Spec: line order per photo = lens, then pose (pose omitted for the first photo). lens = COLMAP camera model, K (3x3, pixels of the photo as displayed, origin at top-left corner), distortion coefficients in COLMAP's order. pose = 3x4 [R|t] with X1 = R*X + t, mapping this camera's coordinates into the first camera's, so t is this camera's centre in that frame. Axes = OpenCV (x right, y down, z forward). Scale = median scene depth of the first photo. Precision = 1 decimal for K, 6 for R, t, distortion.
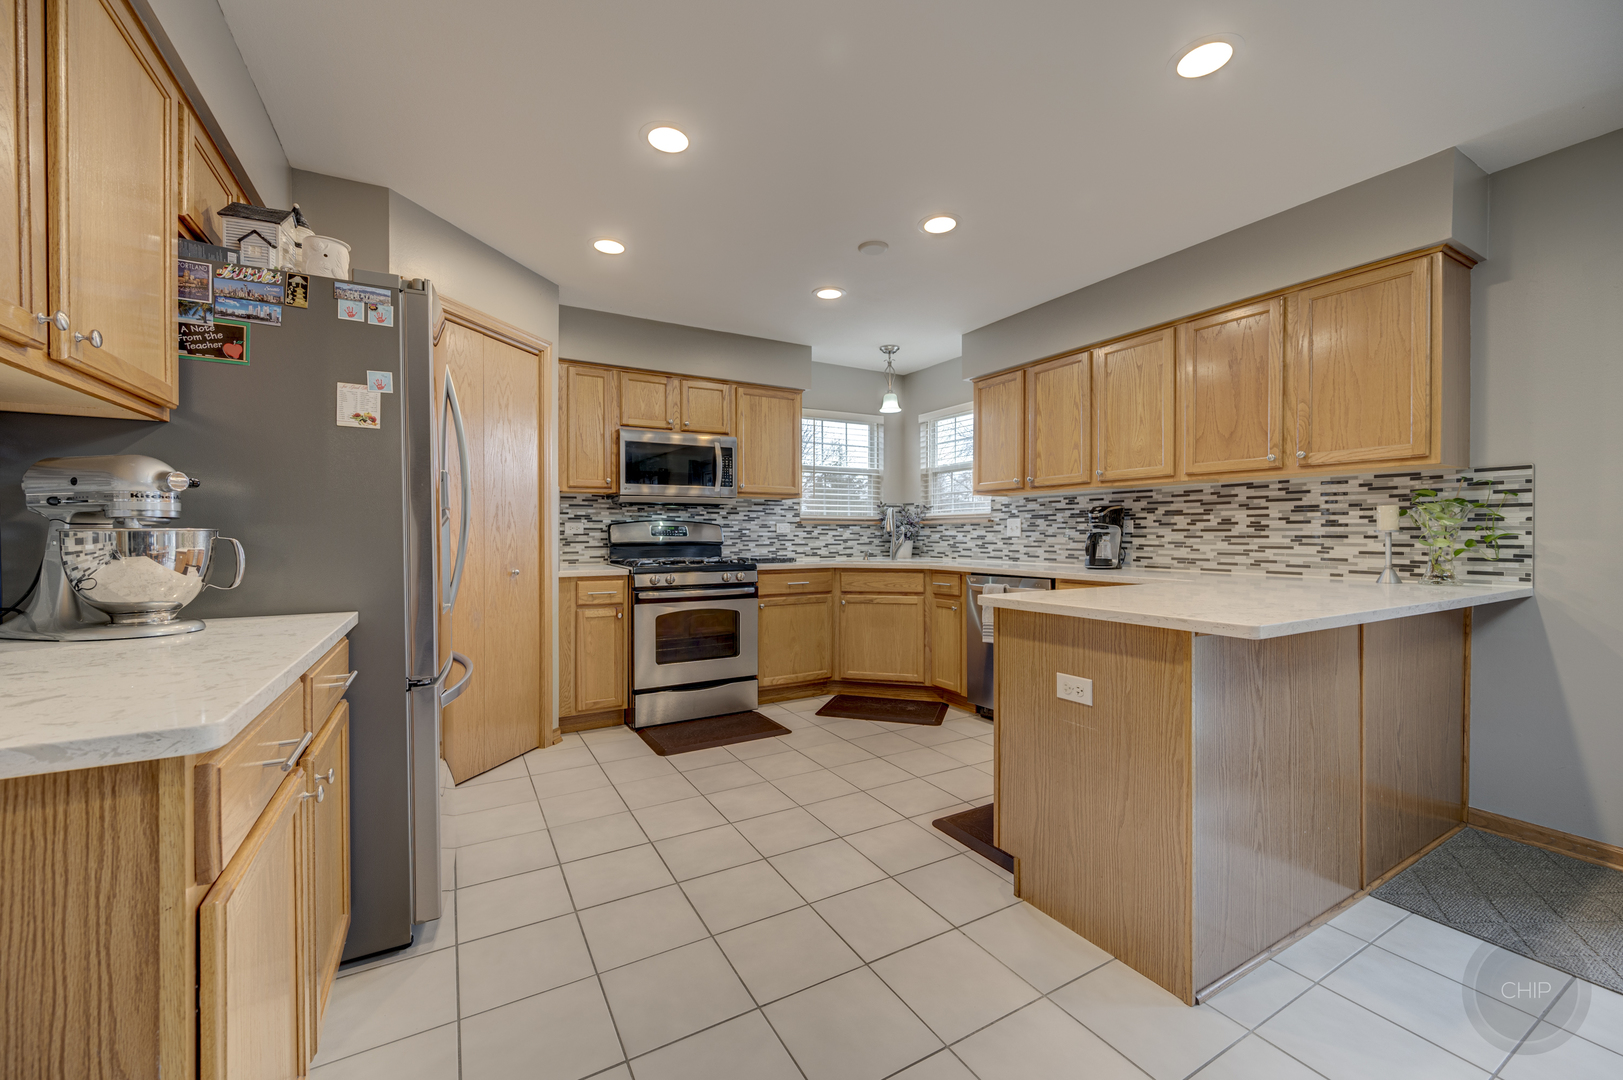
lens RADIAL K [[637.8, 0, 811.5], [0, 637.8, 540.0], [0, 0, 1]] dist [-0.001289, 0.000208]
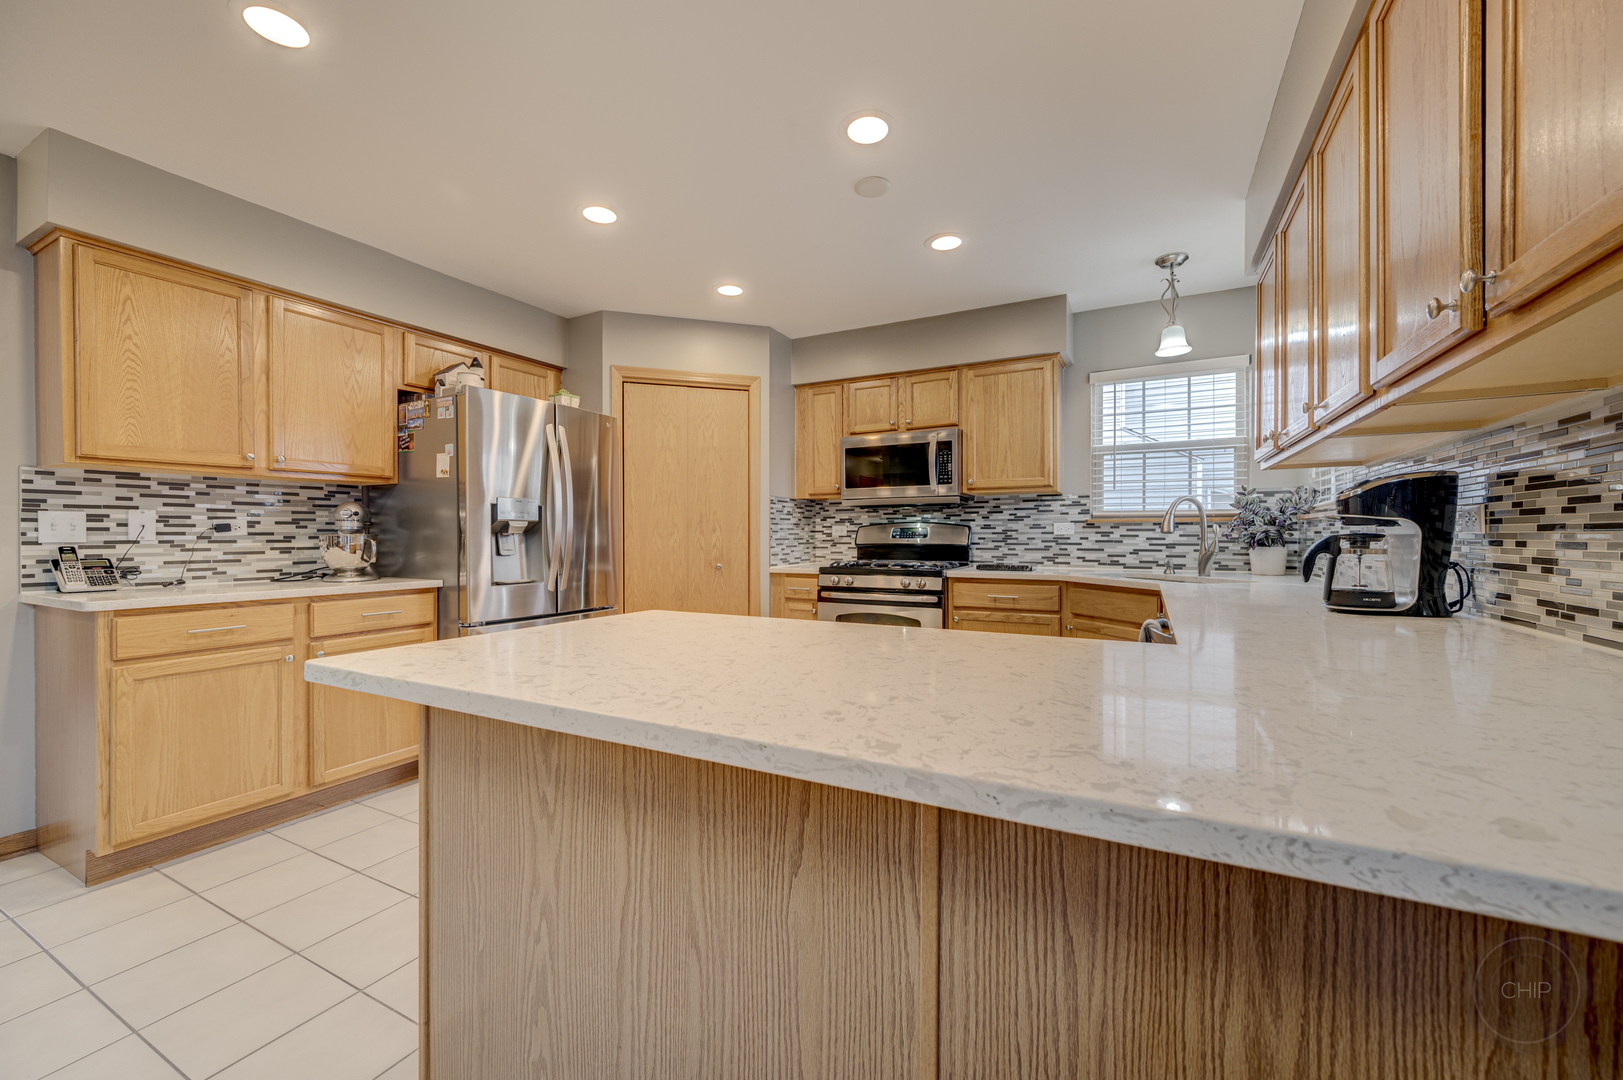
lens RADIAL K [[639.7, 0, 811.9], [0, 639.7, 536.3], [0, 0, 1]] dist [-0.000847, 0.000141]
pose [[0.541702, 0.000968, -0.840570, 0.625033], [-0.007277, 0.999967, -0.003538, -0.005425], [0.840539, 0.008033, 0.541691, 0.412259]]
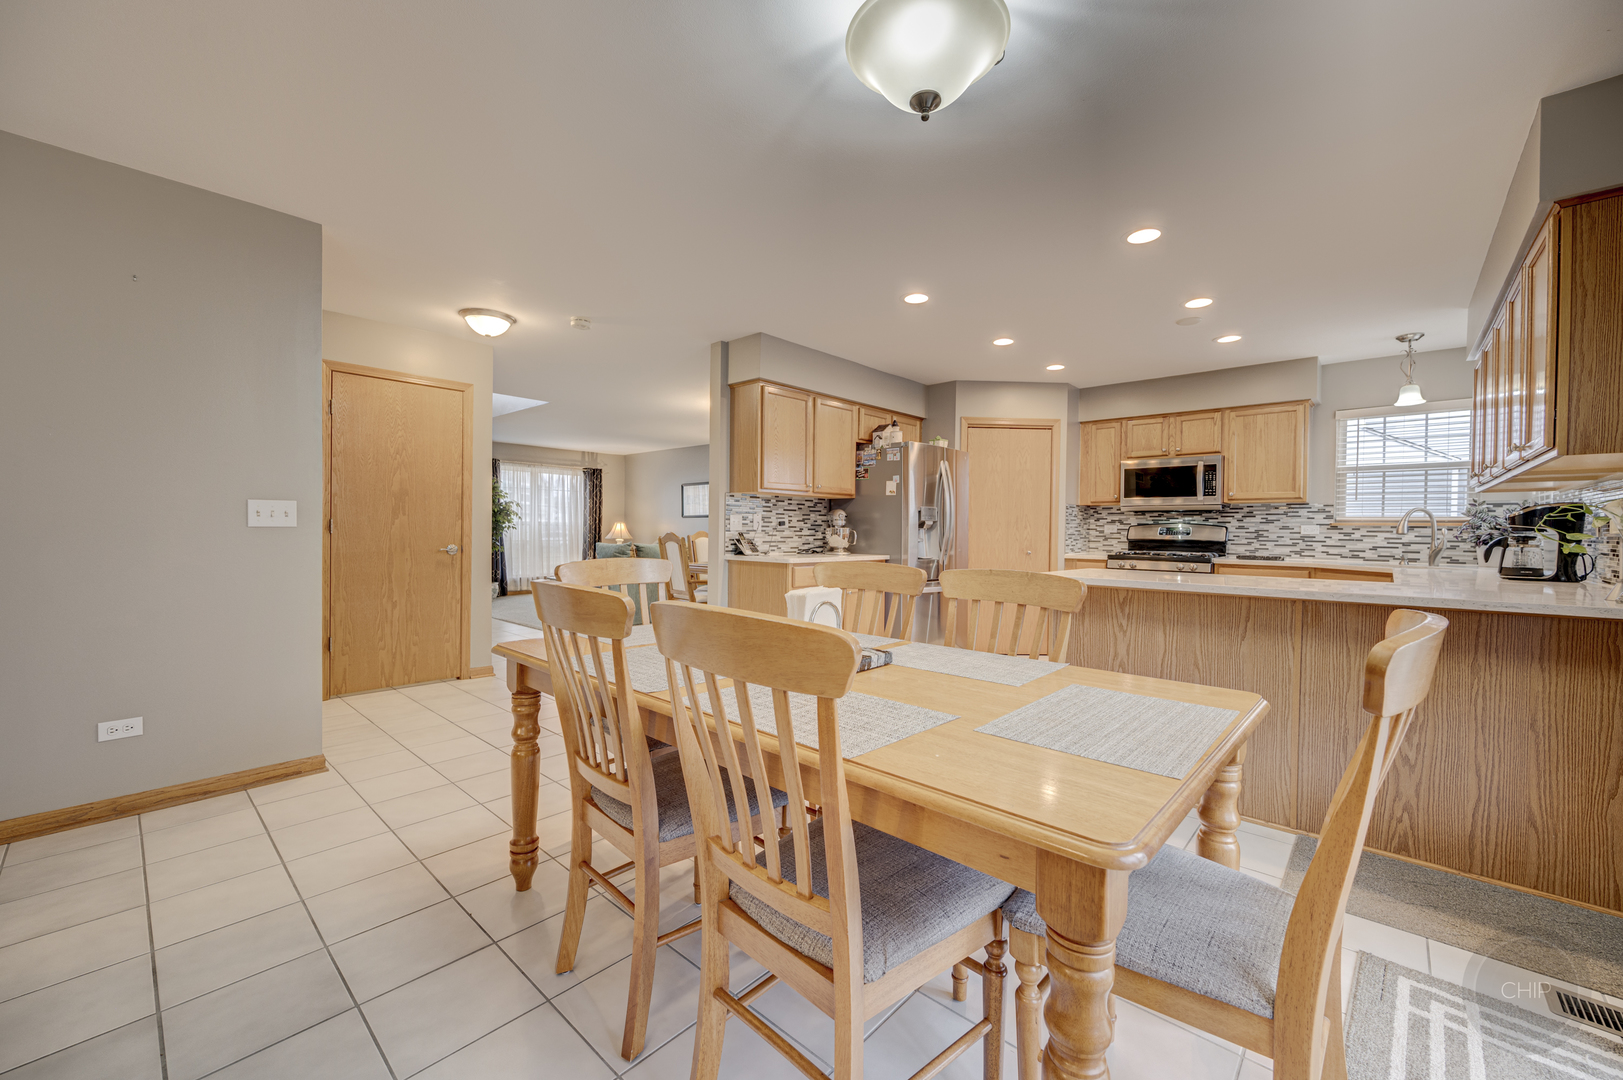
lens RADIAL K [[639.7, 0, 811.9], [0, 639.7, 536.3], [0, 0, 1]] dist [-0.000847, 0.000141]
pose [[0.312333, 0.014447, -0.949863, 0.952871], [-0.021683, 0.999732, 0.008075, 0.001873], [0.949725, 0.018074, 0.312562, -0.142524]]
